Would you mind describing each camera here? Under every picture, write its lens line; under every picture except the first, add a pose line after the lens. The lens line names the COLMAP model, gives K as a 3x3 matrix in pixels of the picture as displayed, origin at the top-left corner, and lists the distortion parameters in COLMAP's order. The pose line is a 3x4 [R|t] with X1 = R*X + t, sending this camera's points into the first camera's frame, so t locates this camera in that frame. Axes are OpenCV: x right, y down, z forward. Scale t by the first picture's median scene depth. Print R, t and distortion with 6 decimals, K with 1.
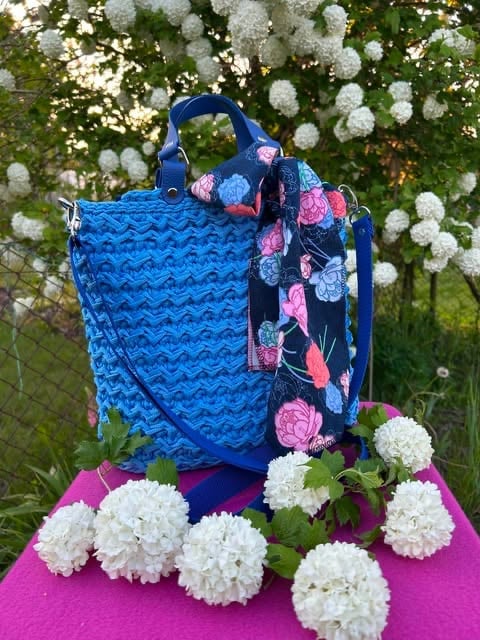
lens RADIAL K [[496.7, 0, 241.3], [0, 496.7, 321.2], [0, 0, 1]] dist [0.016498, -0.028103]
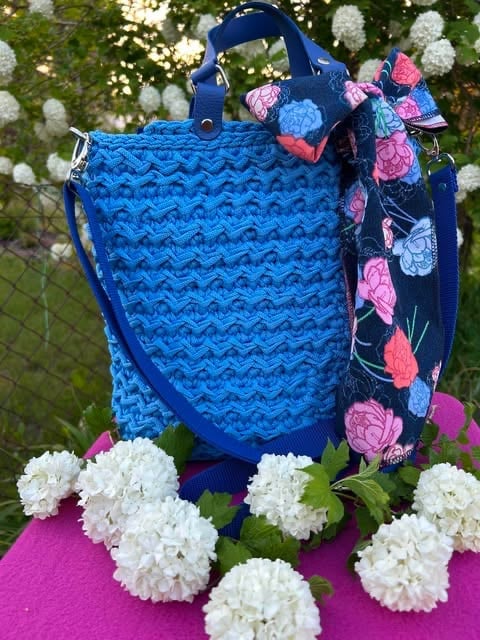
lens RADIAL K [[496.7, 0, 237.0], [0, 496.7, 318.9], [0, 0, 1]] dist [0.016498, -0.028103]
pose [[0.994160, 0.063740, -0.087084, -0.001204], [-0.056079, 0.994563, 0.087746, -0.020759], [0.092204, -0.082350, 0.992329, 0.179083]]
